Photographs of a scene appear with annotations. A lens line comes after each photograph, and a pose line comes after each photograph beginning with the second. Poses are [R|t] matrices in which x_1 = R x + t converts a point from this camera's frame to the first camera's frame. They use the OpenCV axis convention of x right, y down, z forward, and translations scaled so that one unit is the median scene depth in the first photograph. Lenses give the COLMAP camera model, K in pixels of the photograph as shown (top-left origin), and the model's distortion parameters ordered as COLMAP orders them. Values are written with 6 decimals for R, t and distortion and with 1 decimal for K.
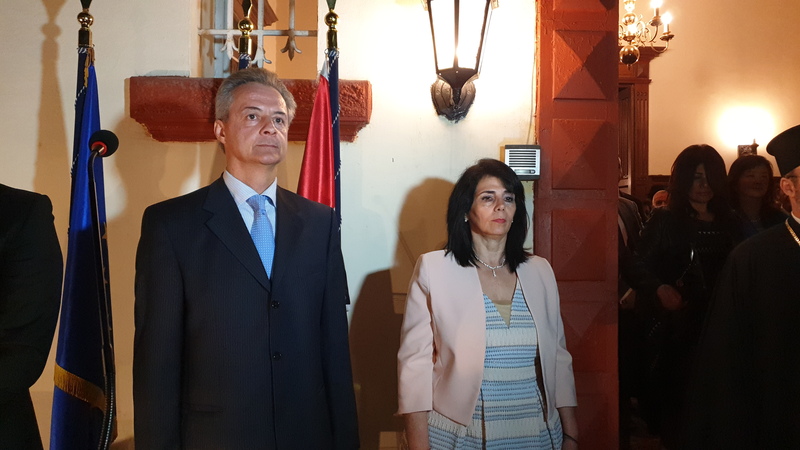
lens RADIAL K [[642.7, 0, 413.6], [0, 642.7, 223.6], [0, 0, 1]] dist [0.102606, -0.245532]
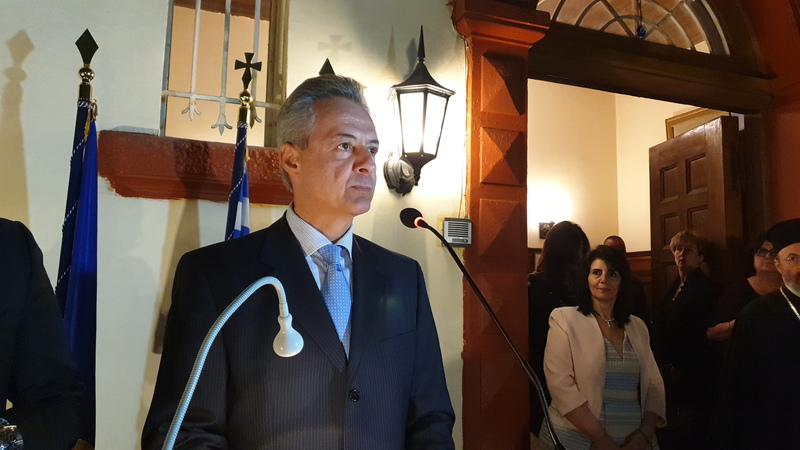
lens RADIAL K [[642.7, 0, 413.6], [0, 642.7, 223.6], [0, 0, 1]] dist [0.102606, -0.245532]
pose [[0.944580, 0.051269, 0.324253, -0.301706], [-0.021512, 0.995273, -0.094703, 0.002176], [-0.327576, 0.082479, 0.941218, -0.094196]]
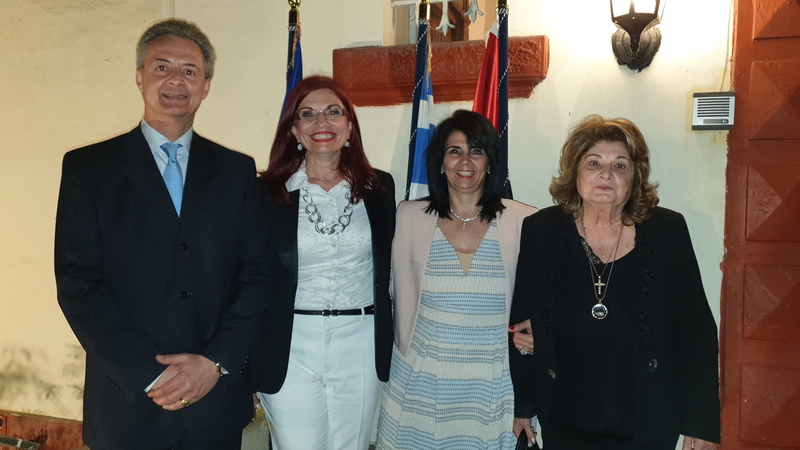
lens RADIAL K [[606.8, 0, 418.2], [0, 606.8, 223.9], [0, 0, 1]] dist [0.001511, 0.005384]
pose [[0.935363, 0.028442, -0.352544, 0.087602], [-0.002793, 0.997324, 0.073049, 0.003397], [0.353678, -0.067342, 0.932940, 0.028259]]
